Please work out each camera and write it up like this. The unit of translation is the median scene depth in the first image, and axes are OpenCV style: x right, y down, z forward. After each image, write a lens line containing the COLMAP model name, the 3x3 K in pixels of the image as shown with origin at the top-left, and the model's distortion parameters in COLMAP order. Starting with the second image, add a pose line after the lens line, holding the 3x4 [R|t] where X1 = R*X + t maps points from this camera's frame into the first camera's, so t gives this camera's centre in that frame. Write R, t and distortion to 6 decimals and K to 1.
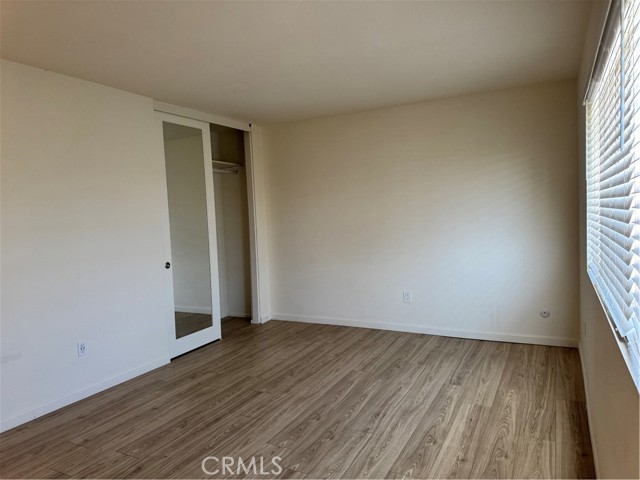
lens RADIAL K [[452.9, 0, 320.0], [0, 452.9, 240.0], [0, 0, 1]] dist [0.060093, -0.062651]
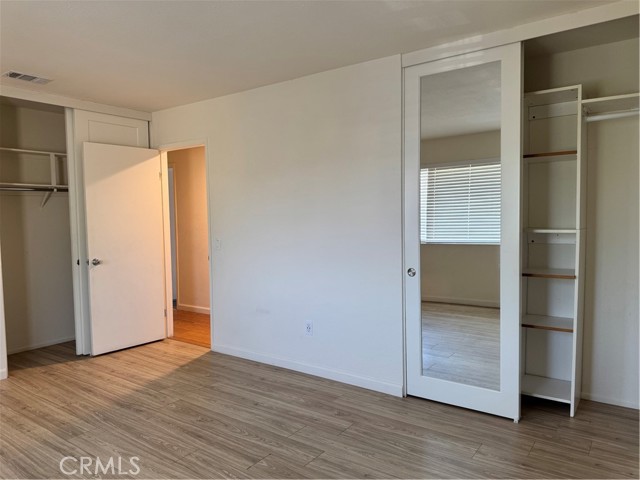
lens RADIAL K [[452.9, 0, 320.0], [0, 452.9, 240.0], [0, 0, 1]] dist [0.060093, -0.062651]
pose [[-0.147973, 0.095604, -0.984360, 0.518177], [-0.041358, 0.993848, 0.102743, -0.084644], [0.988126, 0.055915, -0.143109, 1.169926]]
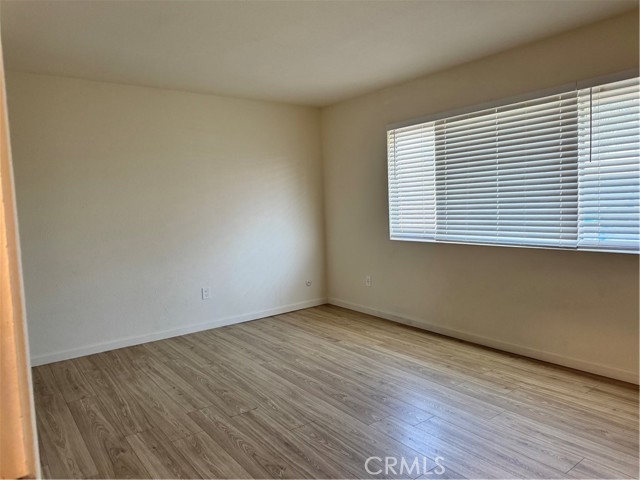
lens RADIAL K [[453.2, 0, 321.2], [0, 453.2, 238.7], [0, 0, 1]] dist [0.121141, -0.193877]
pose [[0.429830, -0.051470, 0.901441, -0.797288], [0.079478, 0.996655, 0.019010, 0.016180], [-0.899405, 0.063474, 0.432483, 0.495778]]
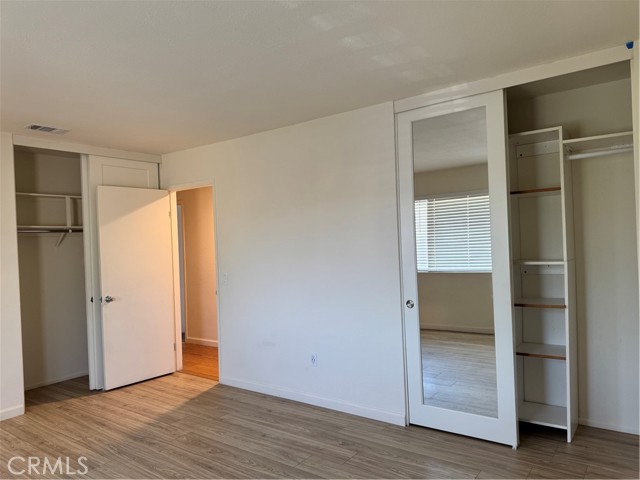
lens RADIAL K [[447.5, 0, 319.0], [0, 447.5, 247.5], [0, 0, 1]] dist [0.045953, -0.046574]
pose [[-0.159774, 0.049773, -0.985898, 0.554308], [-0.018653, 0.998398, 0.053427, -0.100777], [0.986977, 0.026926, -0.158589, 1.182663]]
